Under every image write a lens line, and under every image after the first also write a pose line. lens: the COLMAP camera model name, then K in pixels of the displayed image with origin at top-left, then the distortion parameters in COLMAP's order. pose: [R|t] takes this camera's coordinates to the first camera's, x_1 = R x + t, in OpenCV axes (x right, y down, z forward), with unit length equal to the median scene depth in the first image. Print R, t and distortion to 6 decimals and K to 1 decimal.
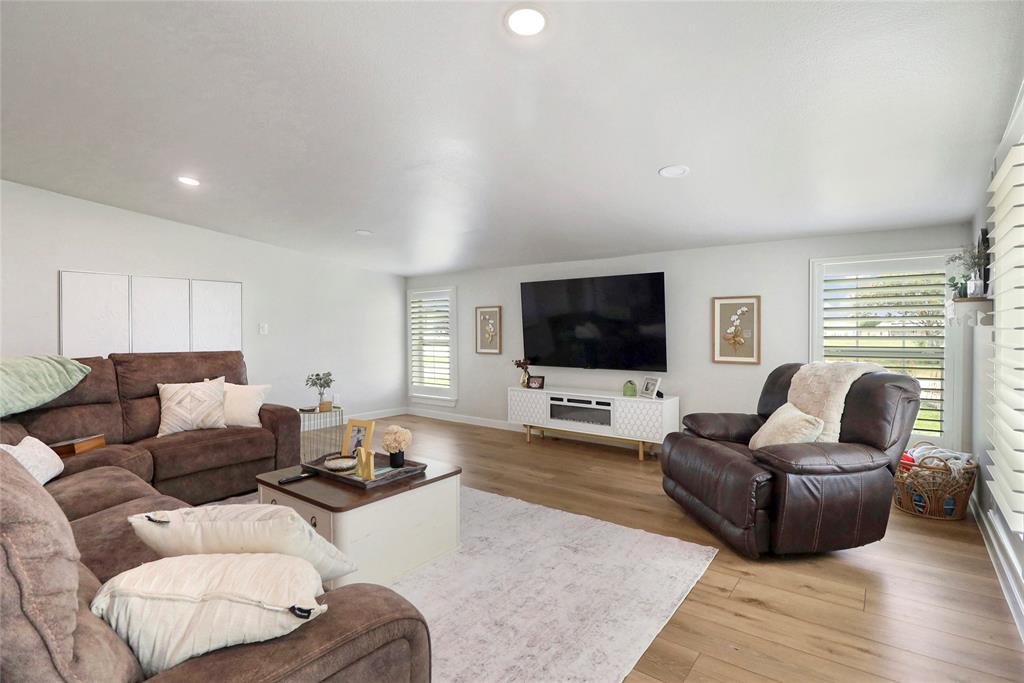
lens RADIAL K [[492.9, 0, 516.3], [0, 492.9, 334.6], [0, 0, 1]] dist [-0.017215, -0.003679]
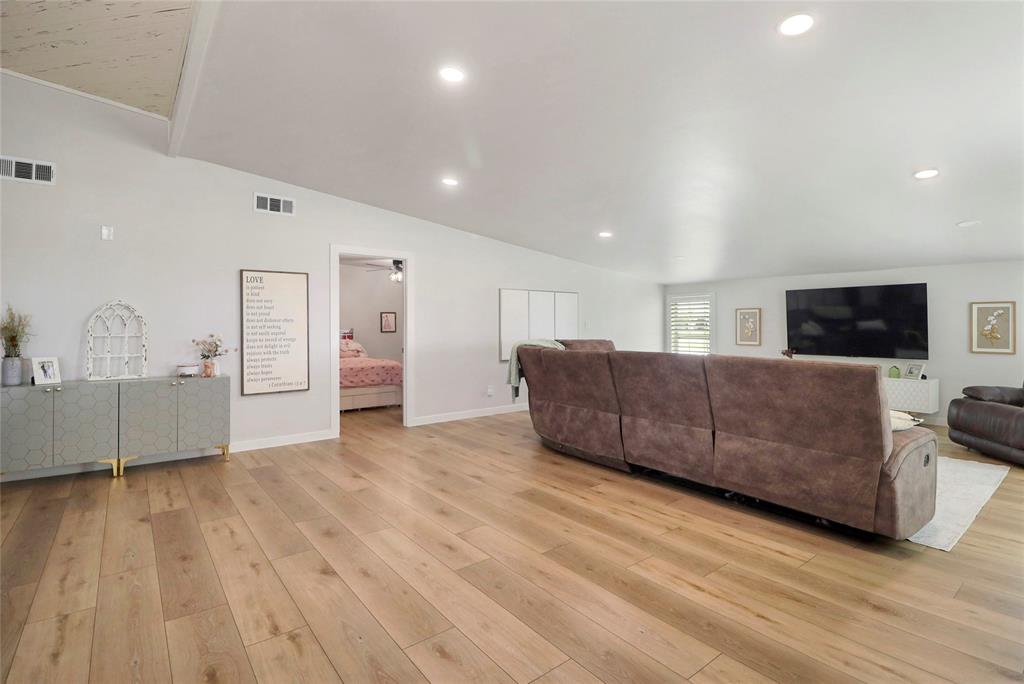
lens RADIAL K [[492.9, 0, 523.0], [0, 492.9, 324.3], [0, 0, 1]] dist [-0.017215, -0.003679]
pose [[0.969325, 0.003802, -0.245753, -0.411929], [-0.007032, 0.999900, -0.012265, 0.005597], [0.245682, 0.013617, 0.969255, -0.503752]]
